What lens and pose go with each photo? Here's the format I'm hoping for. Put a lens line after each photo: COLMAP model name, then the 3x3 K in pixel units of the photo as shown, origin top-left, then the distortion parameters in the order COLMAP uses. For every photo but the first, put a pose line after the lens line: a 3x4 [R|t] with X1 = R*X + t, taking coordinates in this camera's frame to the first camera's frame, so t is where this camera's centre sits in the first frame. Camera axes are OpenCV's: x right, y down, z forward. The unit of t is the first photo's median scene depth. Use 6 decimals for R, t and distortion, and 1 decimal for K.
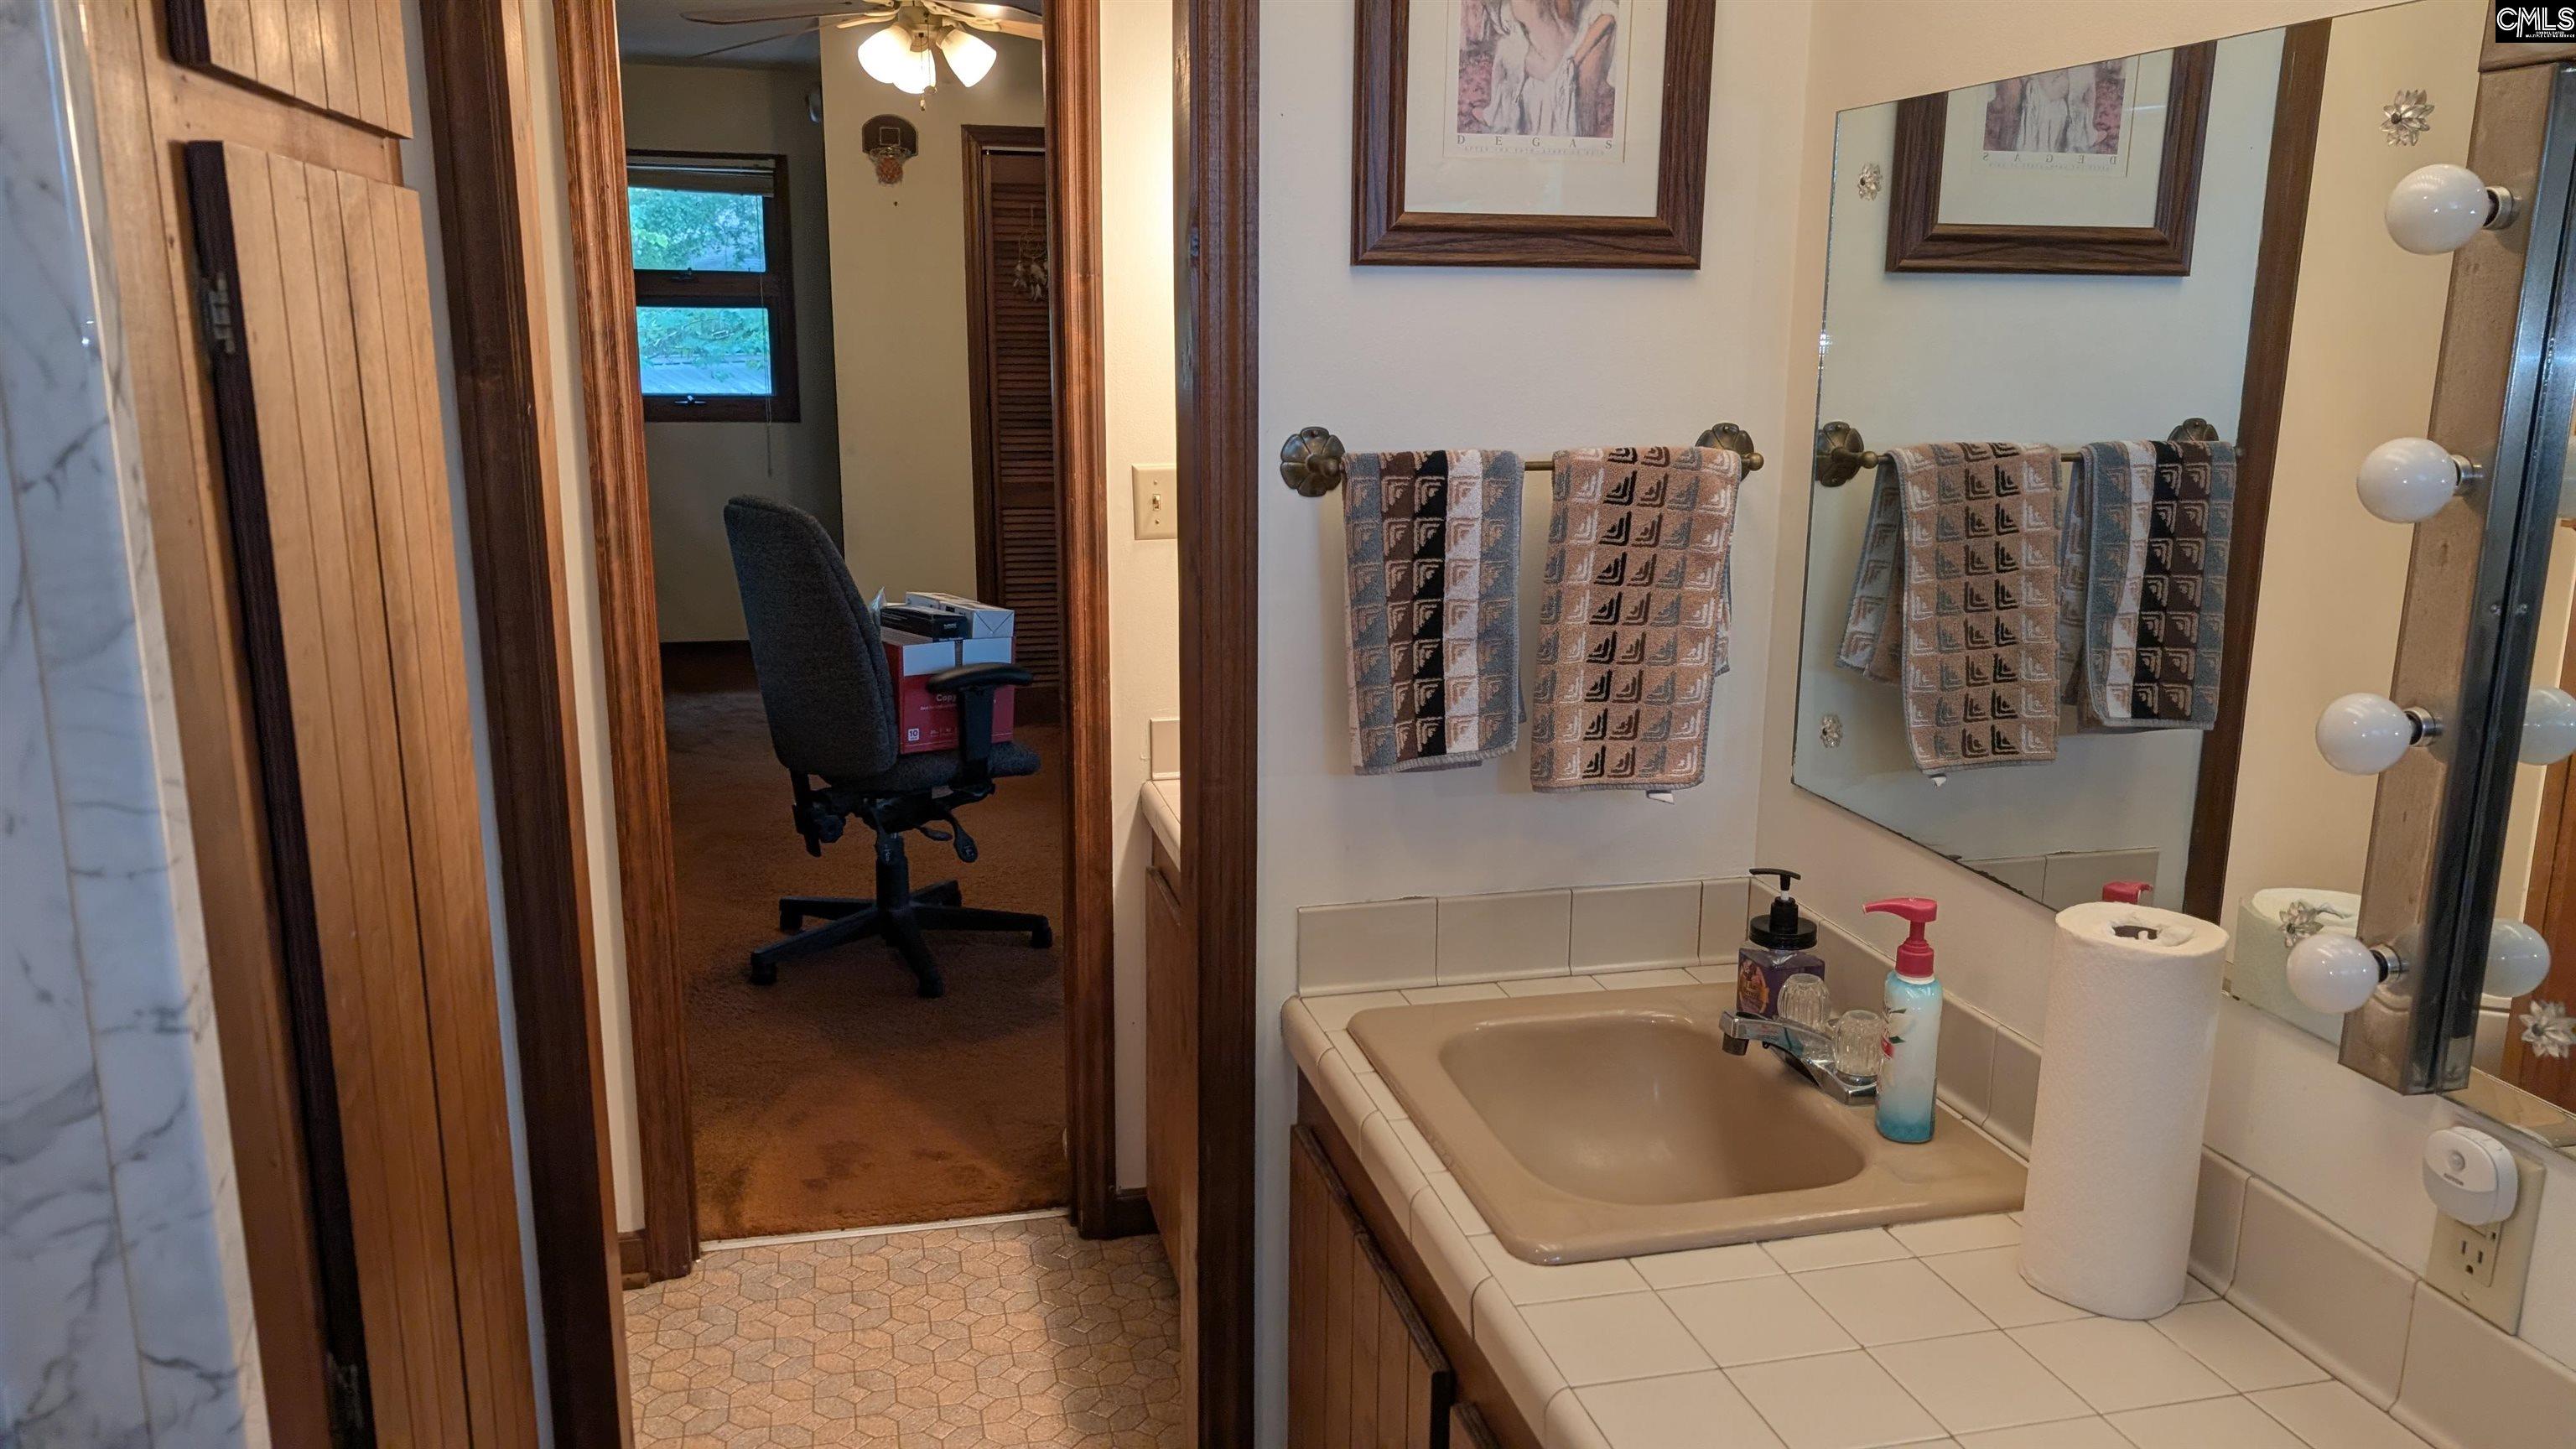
lens RADIAL K [[1894.6, 0, 1288.0], [0, 1894.6, 724.5], [0, 0, 1]] dist [0.047420, -0.027167]
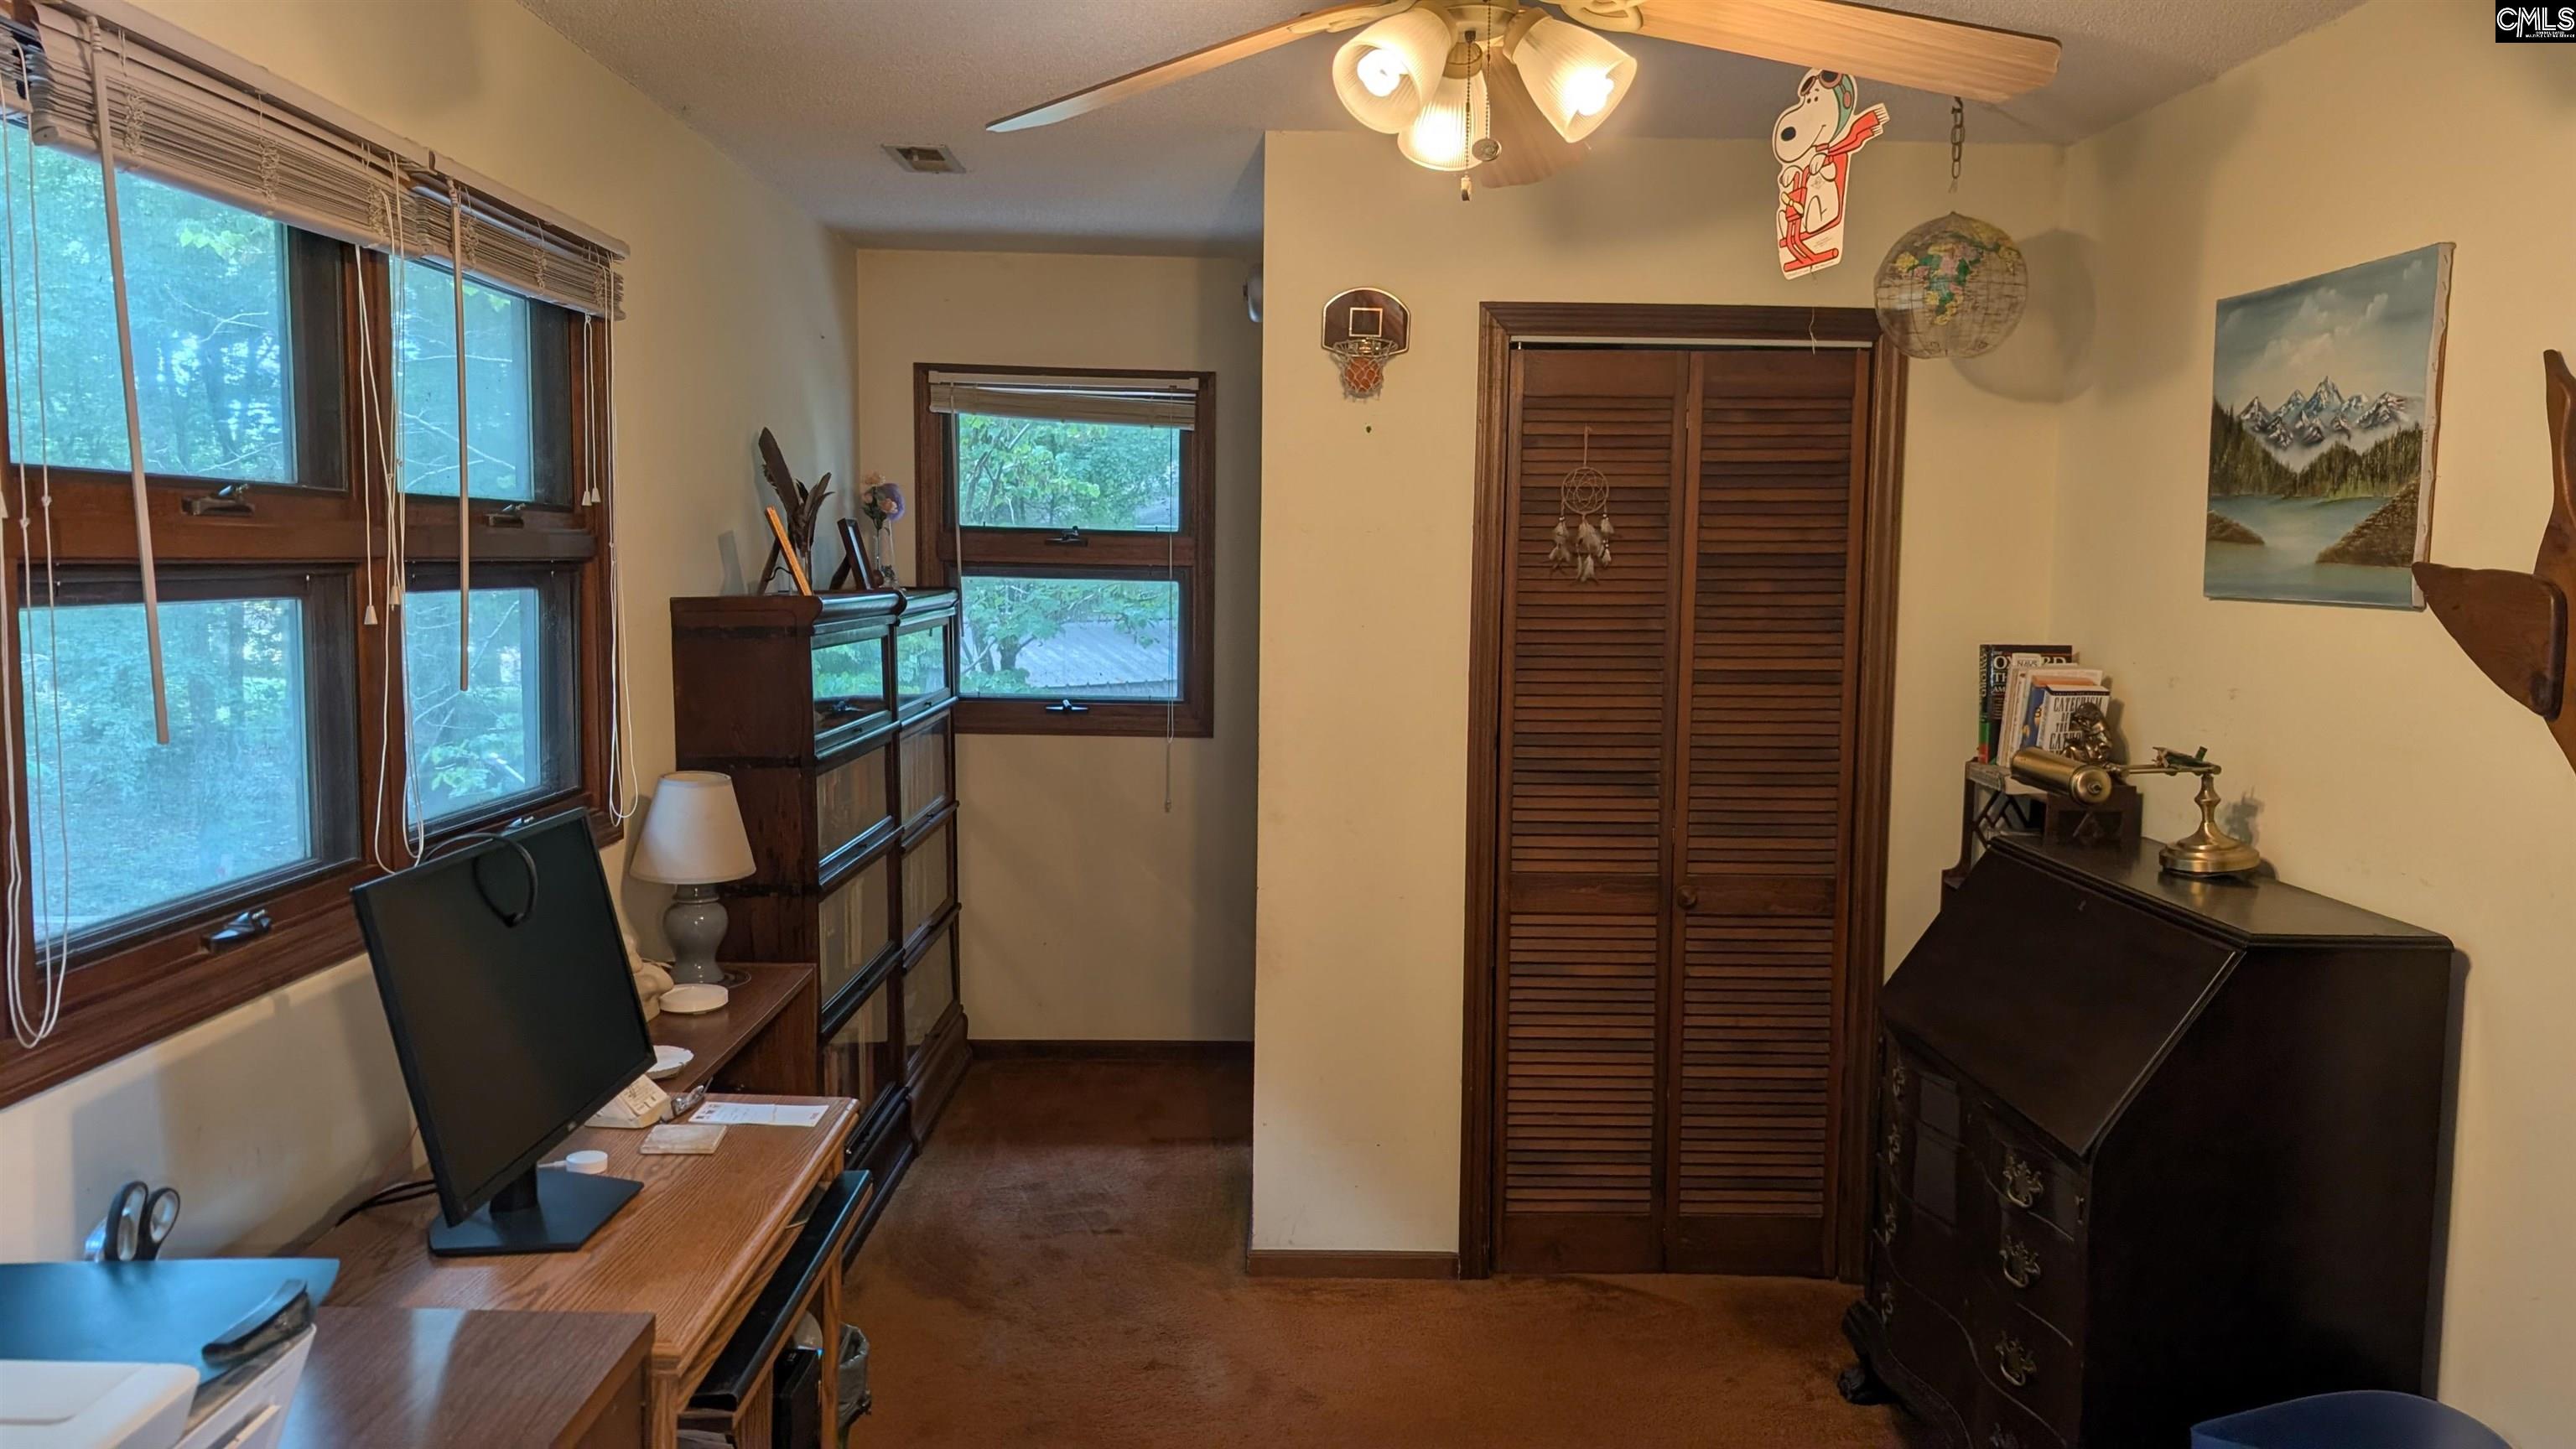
lens RADIAL K [[1894.6, 0, 1288.0], [0, 1894.6, 724.5], [0, 0, 1]] dist [0.047420, -0.027167]
pose [[0.974758, 0.025460, -0.221809, -0.078213], [-0.053174, 0.991363, -0.119886, -0.087285], [0.216841, 0.128654, 0.967692, 0.347538]]
